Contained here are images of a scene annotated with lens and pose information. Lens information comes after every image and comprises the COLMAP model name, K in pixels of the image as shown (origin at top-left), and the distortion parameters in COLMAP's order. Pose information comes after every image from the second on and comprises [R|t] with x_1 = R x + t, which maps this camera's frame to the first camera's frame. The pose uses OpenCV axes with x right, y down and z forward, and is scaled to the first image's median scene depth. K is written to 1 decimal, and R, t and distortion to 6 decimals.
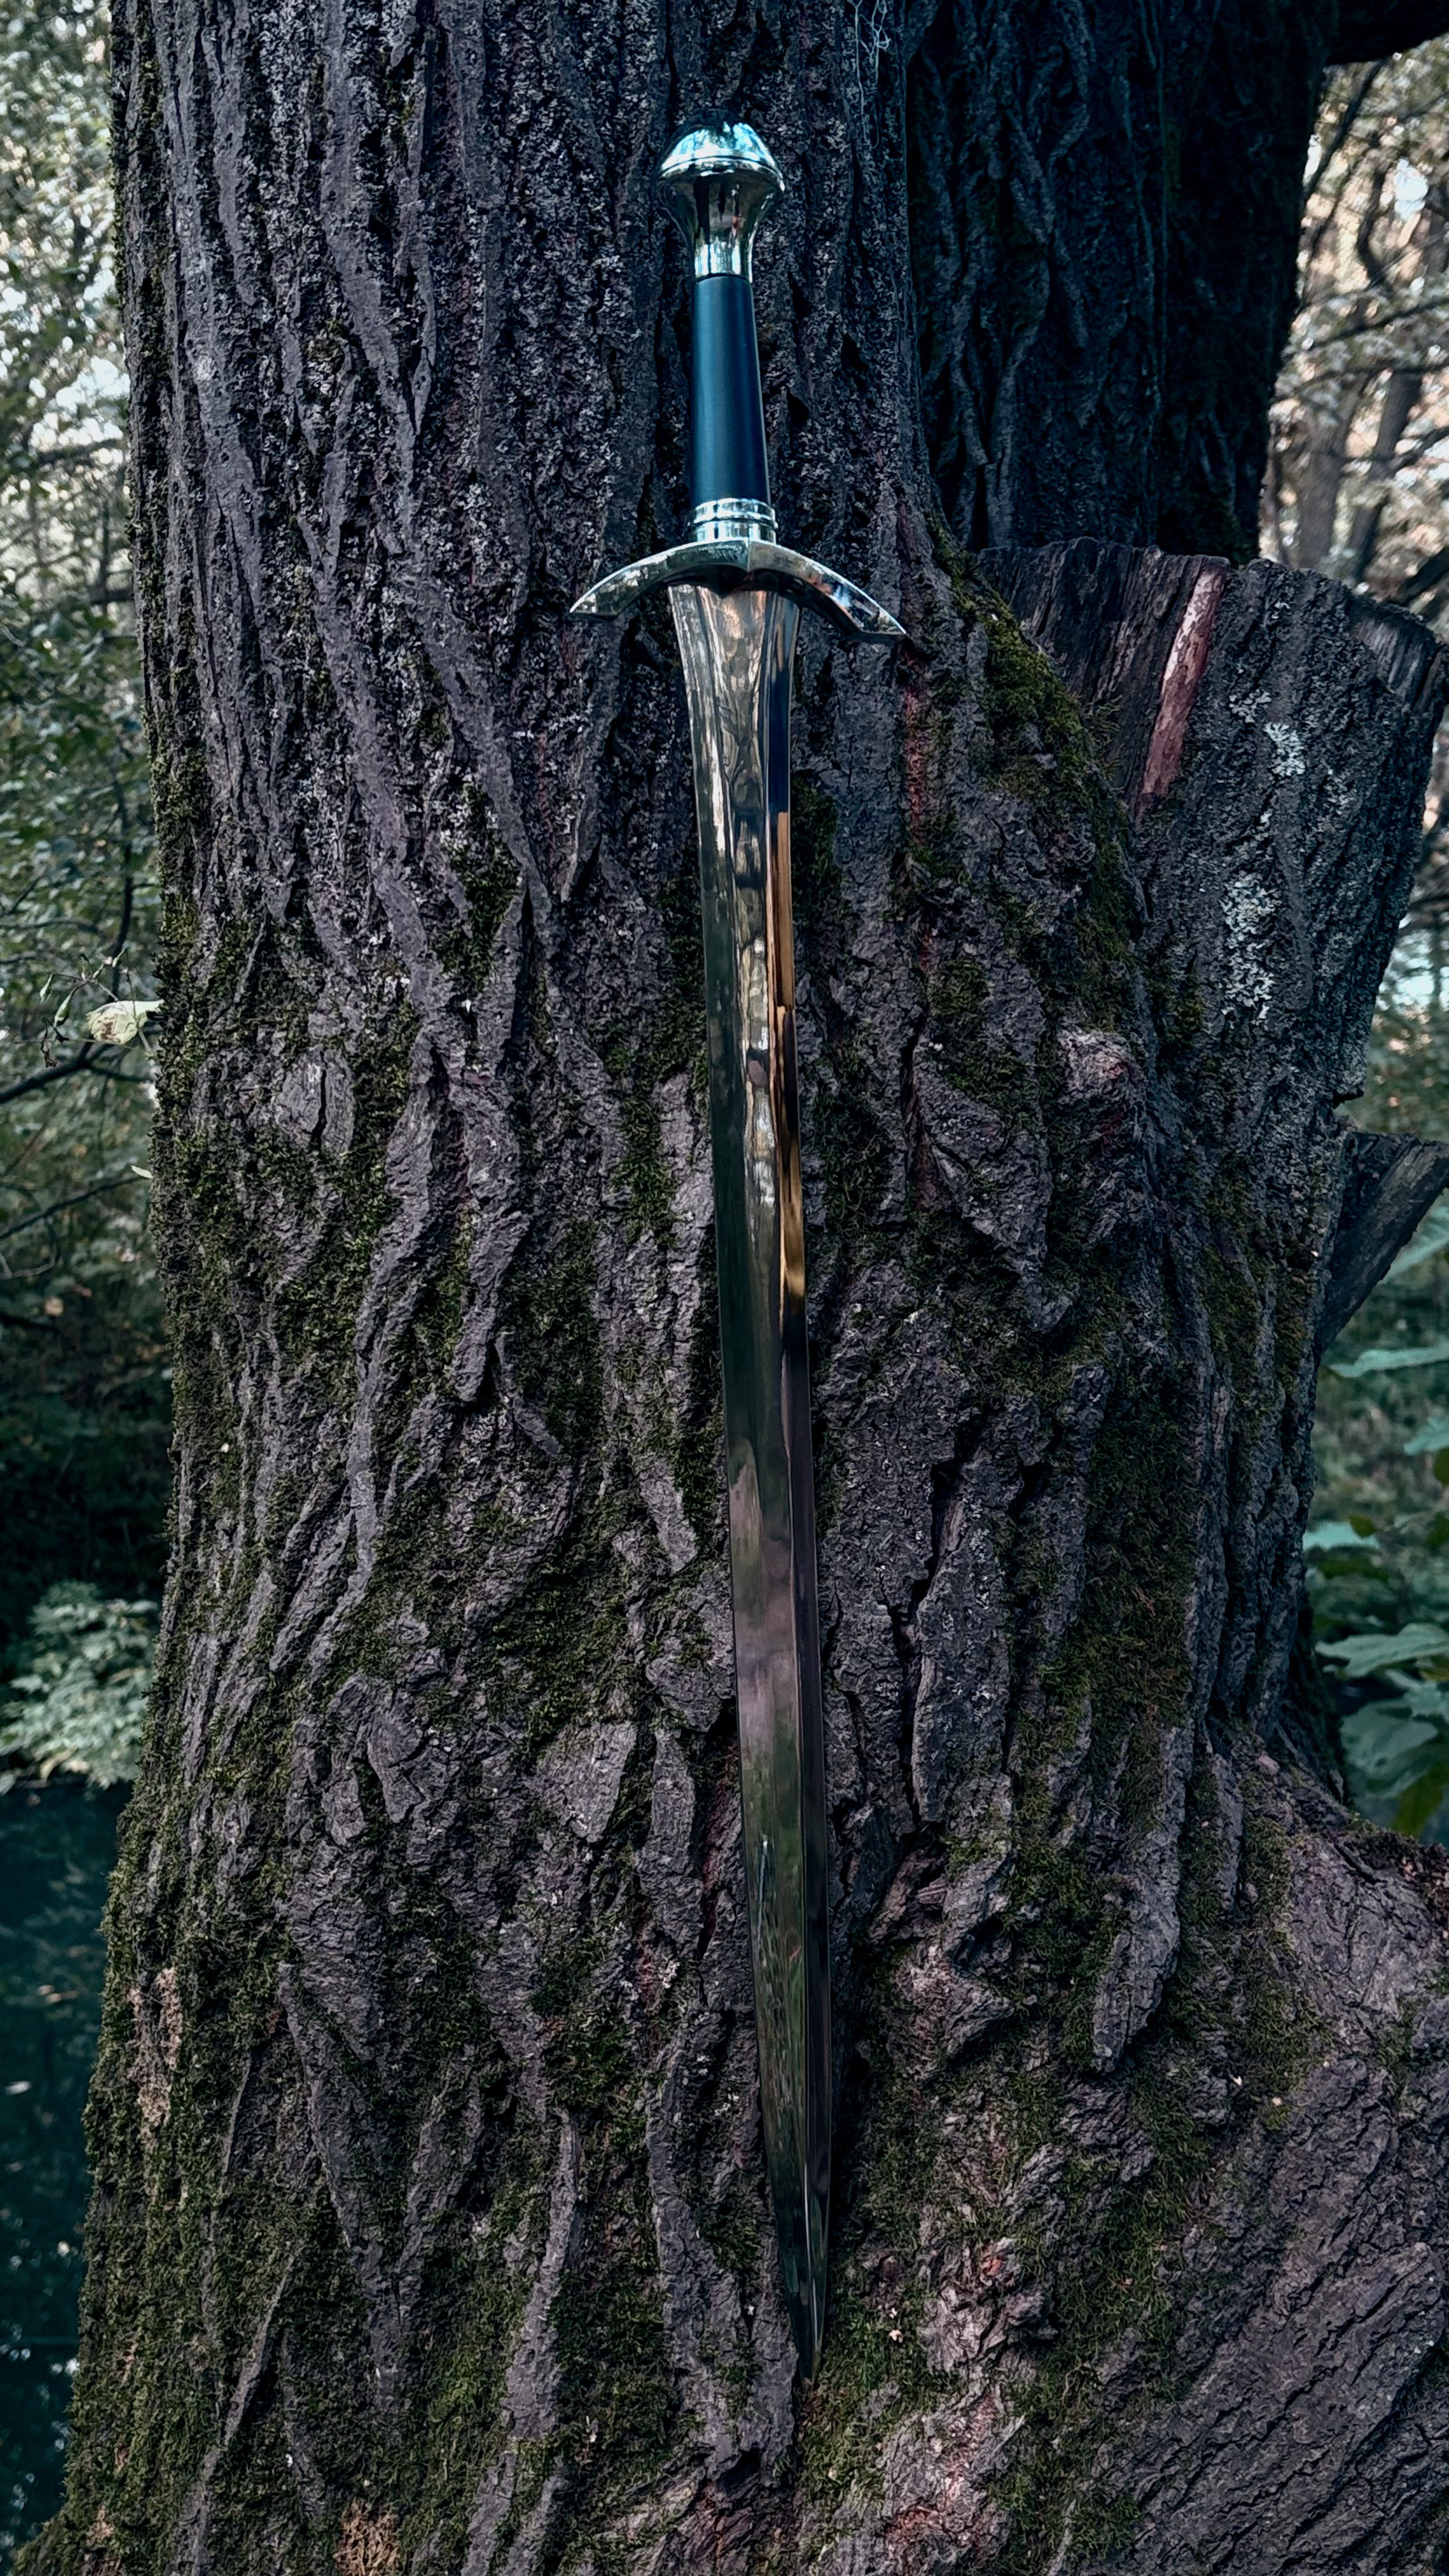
lens RADIAL K [[2668.5, 0, 720.7], [0, 2668.5, 1287.6], [0, 0, 1]] dist [0.181630, -0.353899]
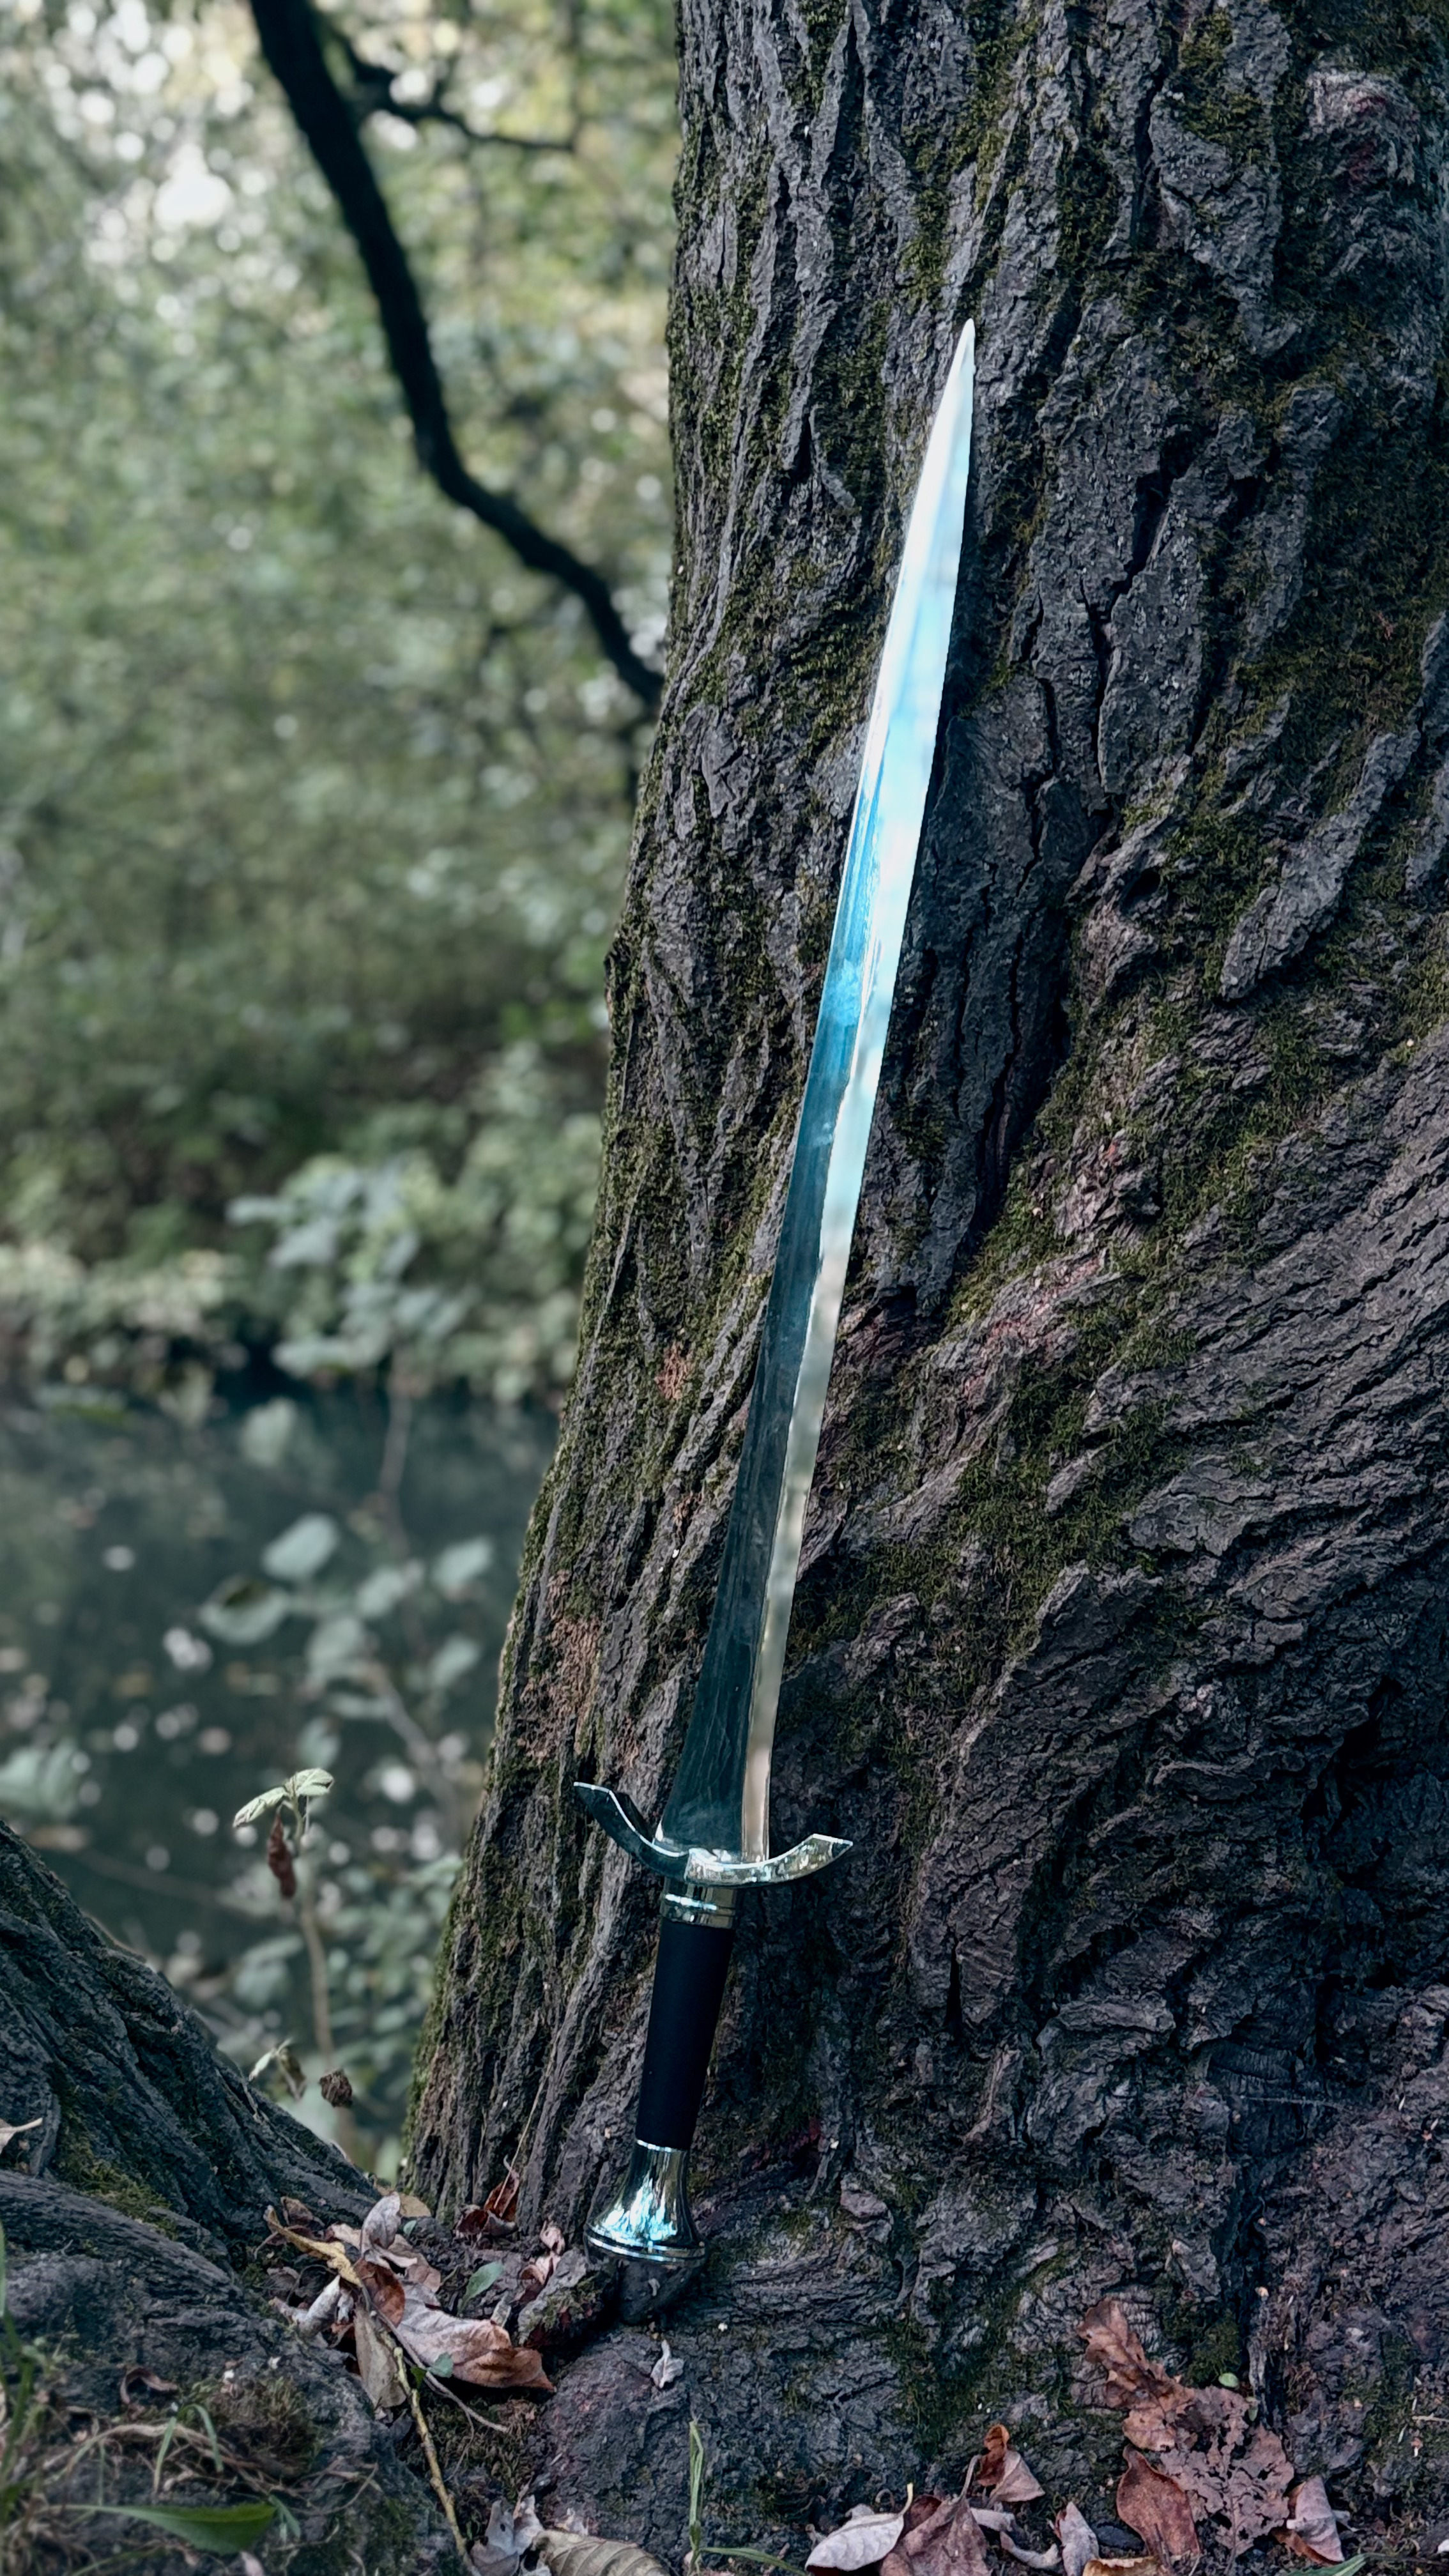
lens RADIAL K [[2585.4, 0, 724.7], [0, 2585.4, 1288.8], [0, 0, 1]] dist [-0.043368, 0.014377]
pose [[0.874741, 0.062996, -0.480478, 0.455451], [-0.004732, 0.992577, 0.121523, 0.267095], [0.484567, -0.104028, 0.868546, -0.033863]]
